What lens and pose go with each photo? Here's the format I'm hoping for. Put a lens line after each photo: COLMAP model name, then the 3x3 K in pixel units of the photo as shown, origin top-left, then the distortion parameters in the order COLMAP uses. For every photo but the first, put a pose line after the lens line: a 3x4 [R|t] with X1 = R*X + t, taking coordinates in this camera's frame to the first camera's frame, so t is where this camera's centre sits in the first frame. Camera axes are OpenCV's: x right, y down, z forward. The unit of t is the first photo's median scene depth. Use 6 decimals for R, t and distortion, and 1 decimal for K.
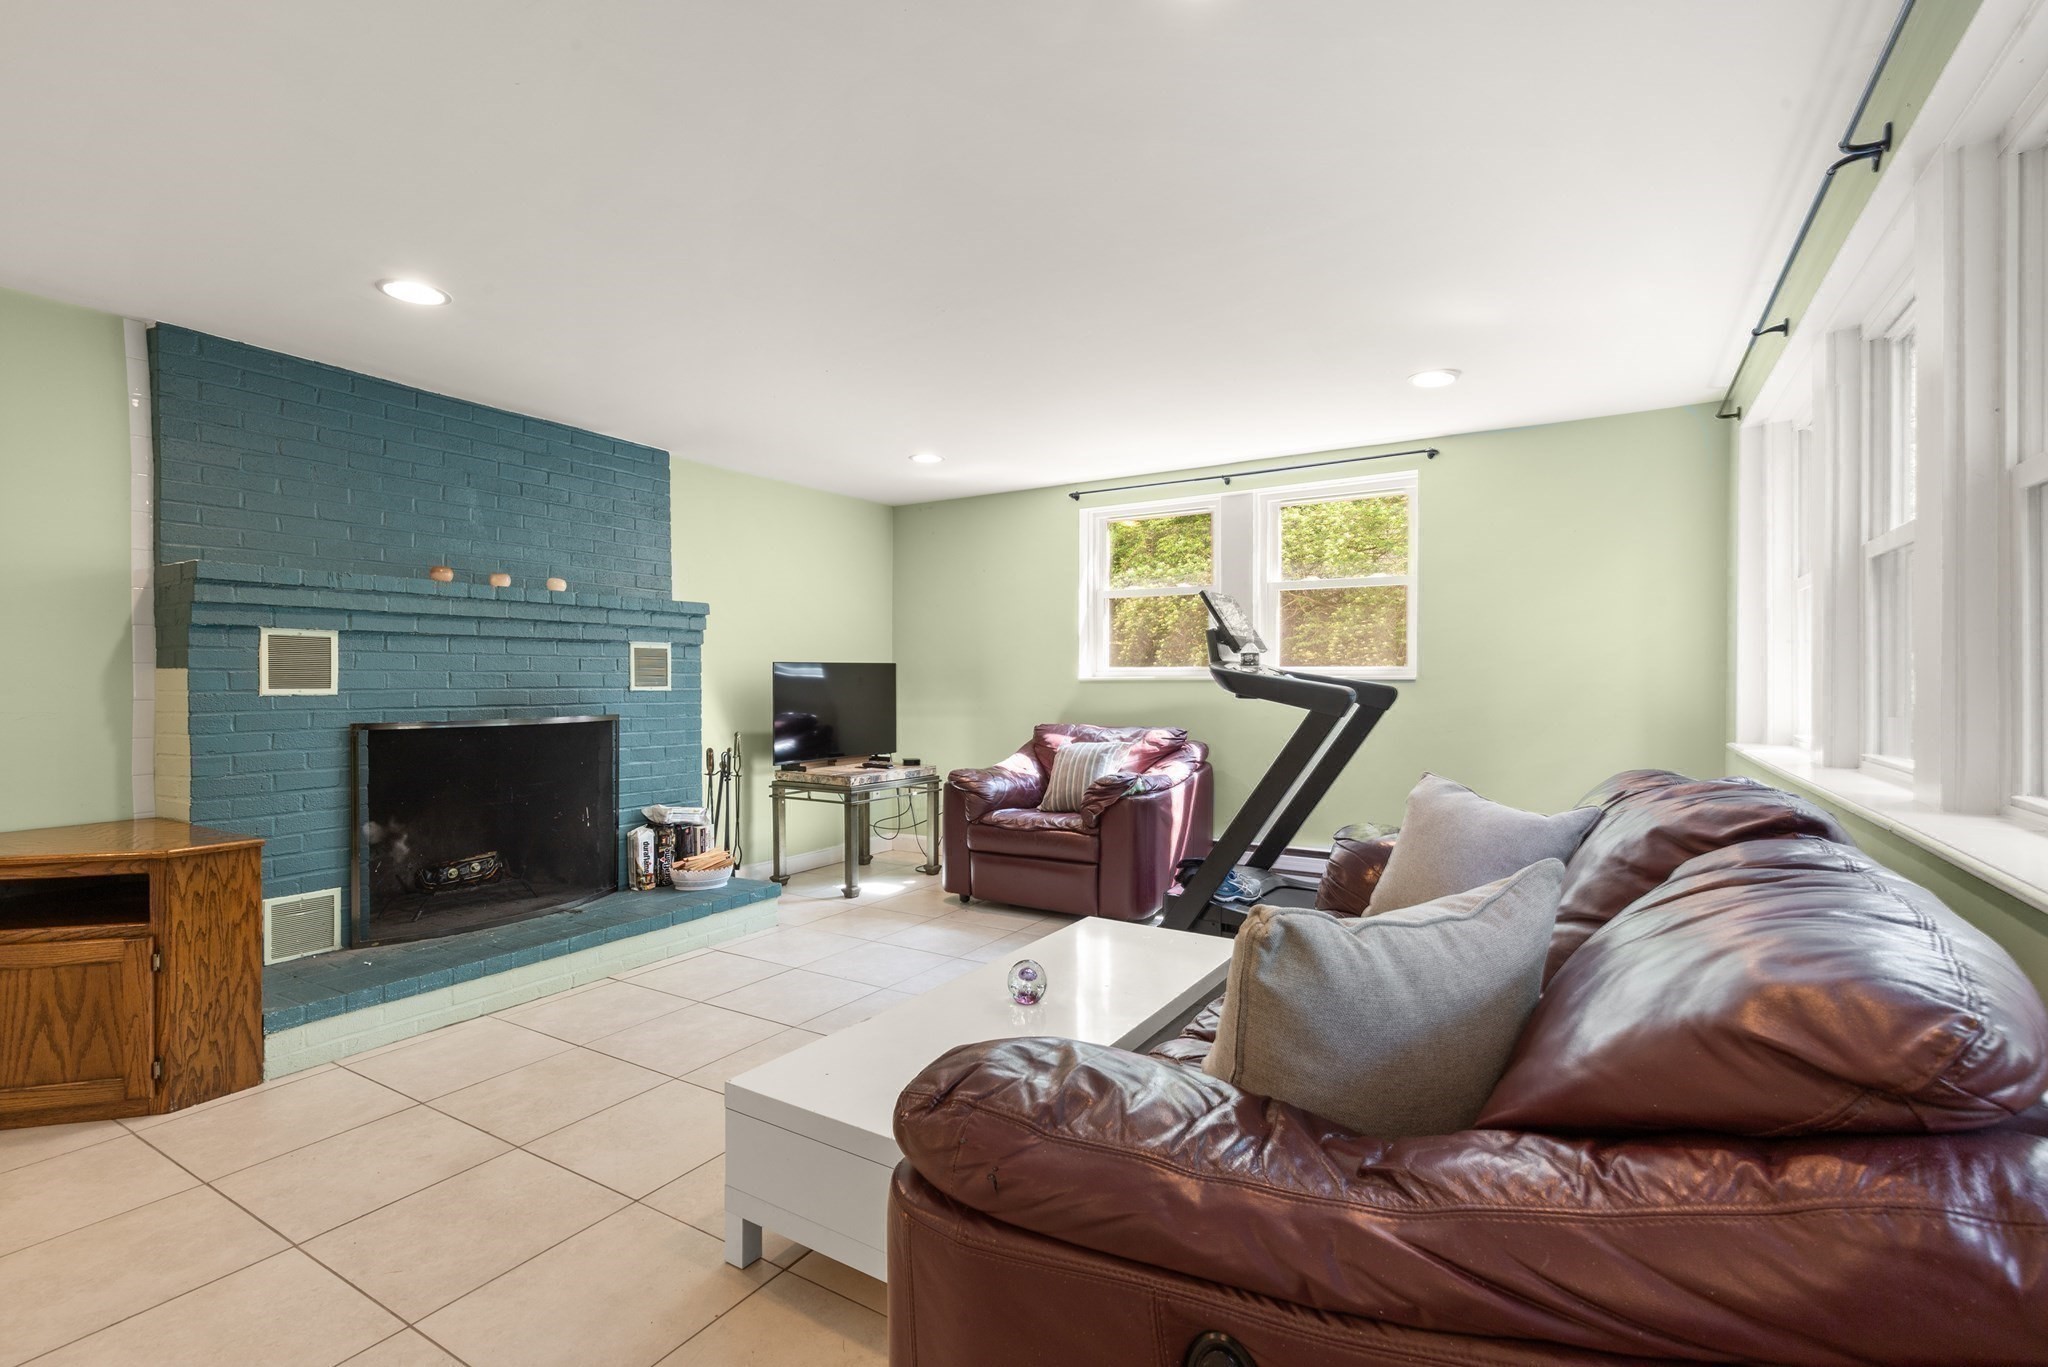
lens RADIAL K [[939.0, 0, 1017.4], [0, 939.0, 689.1], [0, 0, 1]] dist [-0.000219, 0.000320]
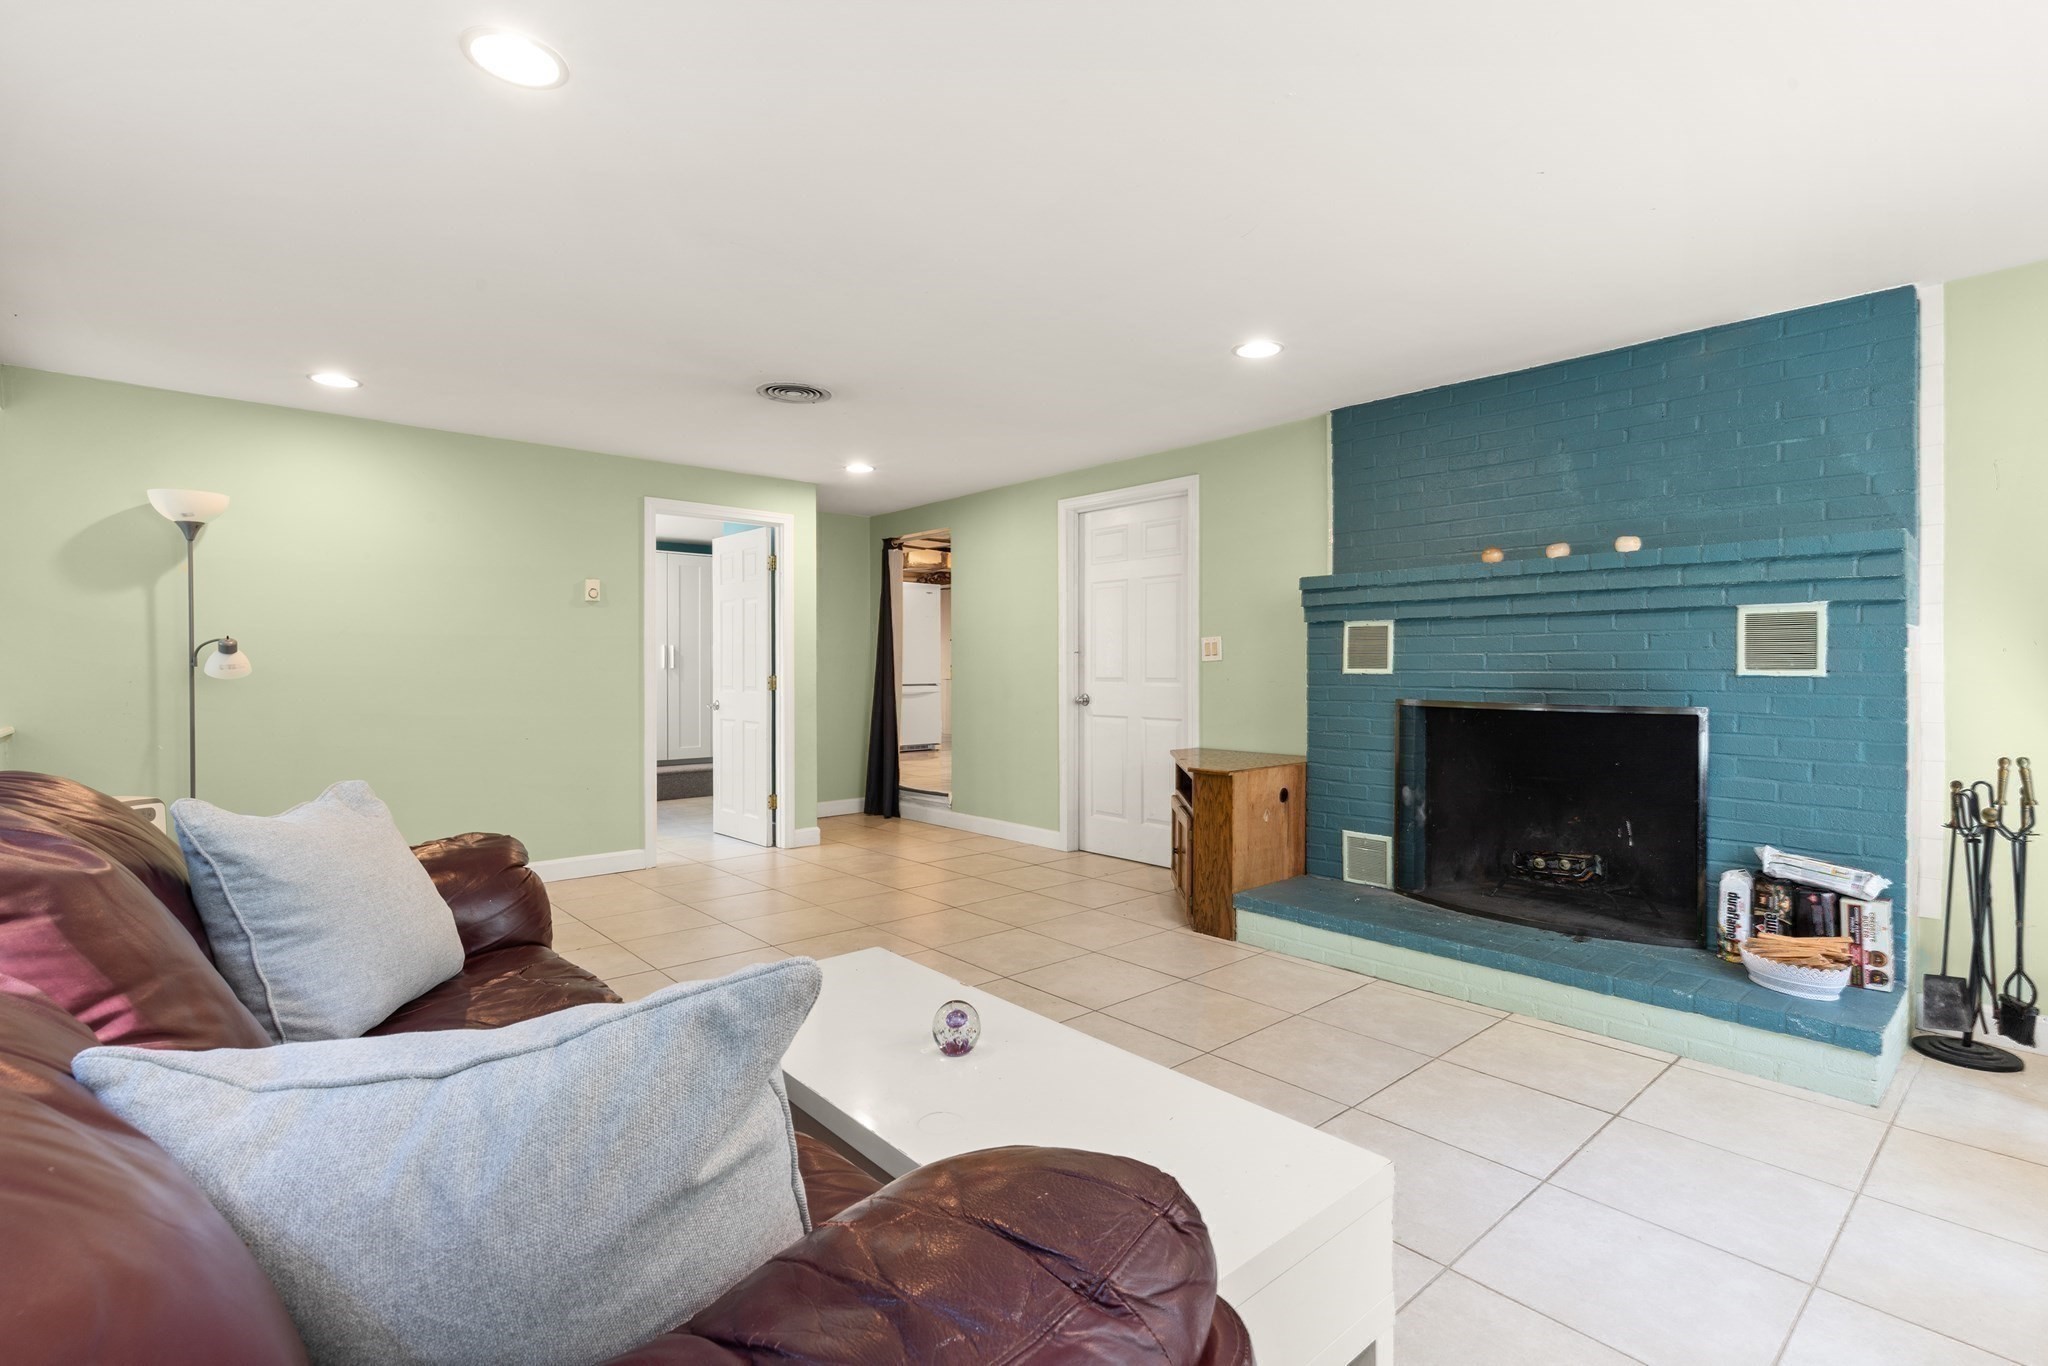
lens RADIAL K [[939.0, 0, 1016.5], [0, 939.0, 668.5], [0, 0, 1]] dist [-0.000219, 0.000320]
pose [[-0.296486, 0.007830, -0.955005, 0.506124], [-0.005089, 0.999939, 0.009778, -0.009272], [0.955024, 0.007759, -0.296428, 0.829992]]
